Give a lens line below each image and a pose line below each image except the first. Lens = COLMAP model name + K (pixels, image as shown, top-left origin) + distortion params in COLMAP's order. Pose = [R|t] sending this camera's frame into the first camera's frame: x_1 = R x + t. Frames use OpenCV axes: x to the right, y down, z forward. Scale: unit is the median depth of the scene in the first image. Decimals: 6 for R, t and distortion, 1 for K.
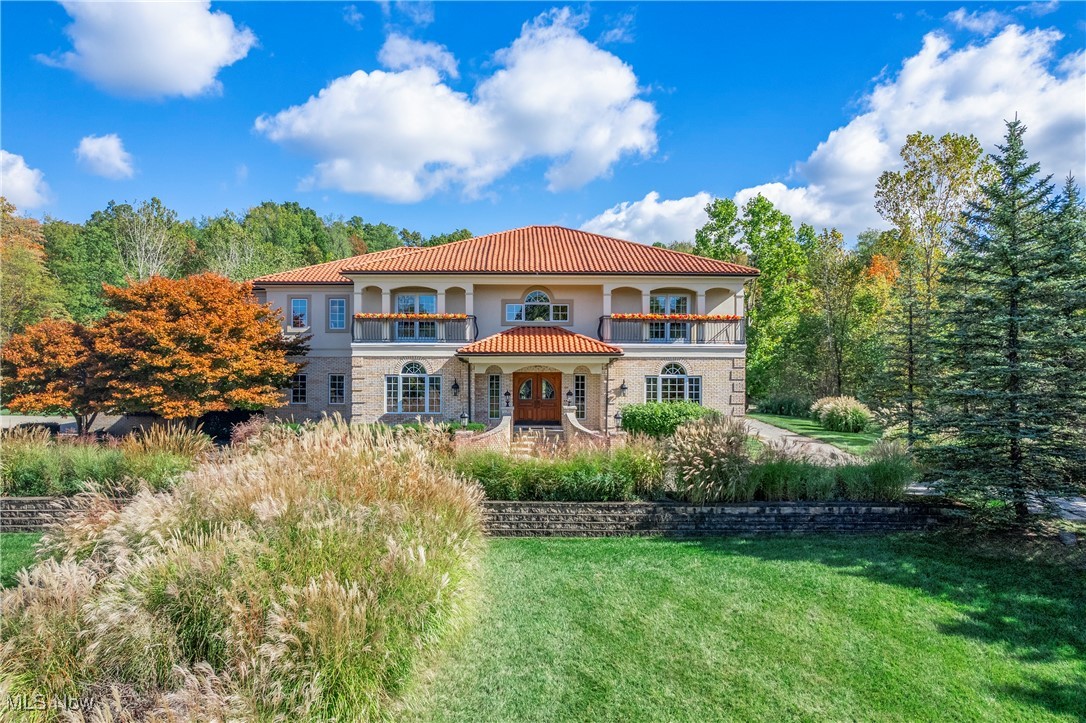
lens RADIAL K [[686.2, 0, 470.0], [0, 686.2, 339.4], [0, 0, 1]] dist [-0.032388, 0.001074]
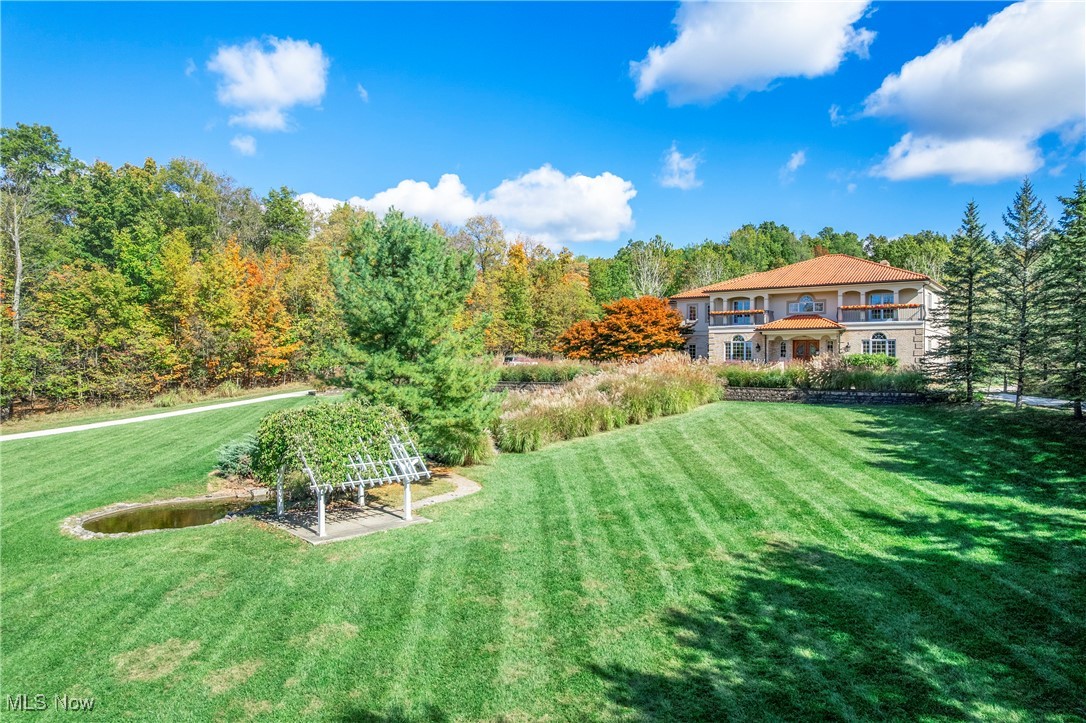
lens RADIAL K [[716.4, 0, 545.9], [0, 716.4, 344.9], [0, 0, 1]] dist [-0.035299, 0.000090]
pose [[0.802523, -0.014964, -0.596434, 0.700855], [0.015267, 0.999873, -0.004543, 0.061838], [0.596426, -0.005460, 0.802649, -0.983249]]
